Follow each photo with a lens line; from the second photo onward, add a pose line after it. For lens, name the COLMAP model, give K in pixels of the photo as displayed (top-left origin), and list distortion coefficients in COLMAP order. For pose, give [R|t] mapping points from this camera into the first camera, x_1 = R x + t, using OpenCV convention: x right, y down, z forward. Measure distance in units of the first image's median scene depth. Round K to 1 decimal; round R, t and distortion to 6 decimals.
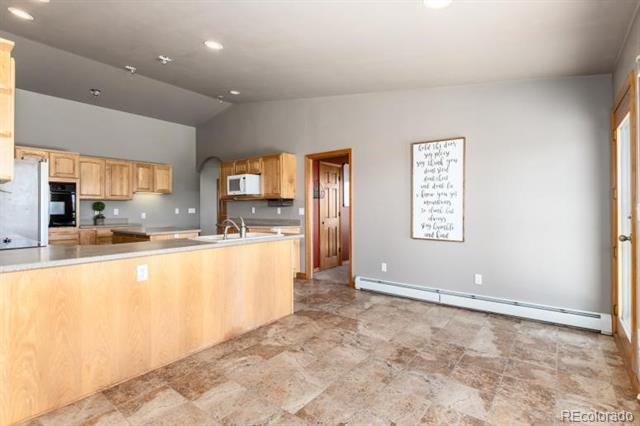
lens RADIAL K [[300.3, 0, 324.1], [0, 300.3, 207.6], [0, 0, 1]] dist [-0.002344, -0.000287]
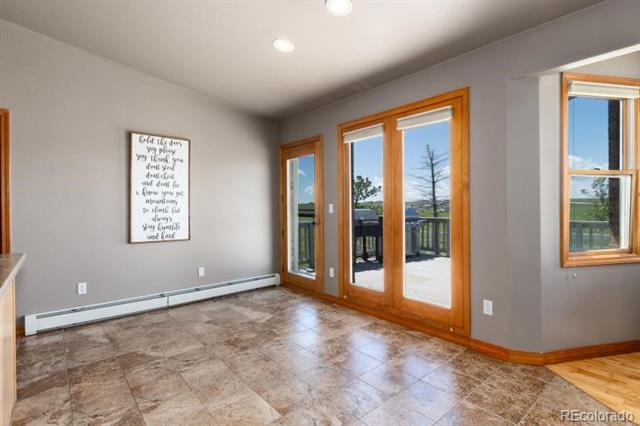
lens RADIAL K [[316.1, 0, 324.8], [0, 316.1, 208.4], [0, 0, 1]] dist [-0.002616, -0.000798]
pose [[0.201734, -0.000639, 0.979440, -0.517961], [0.003917, 0.999992, -0.000155, 0.007028], [-0.979433, 0.003868, 0.201735, 0.313780]]
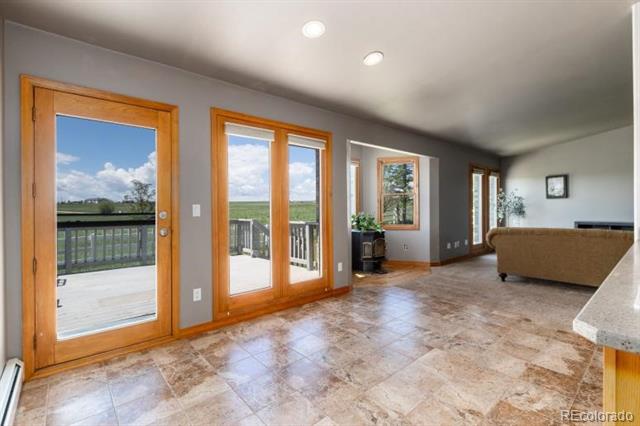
lens RADIAL K [[300.3, 0, 324.1], [0, 300.3, 207.6], [0, 0, 1]] dist [-0.002344, -0.000287]
pose [[-0.982359, 0.011793, 0.186632, 0.070099], [0.011399, 0.999930, -0.003181, 0.005861], [-0.186656, -0.000997, -0.982425, 1.209149]]
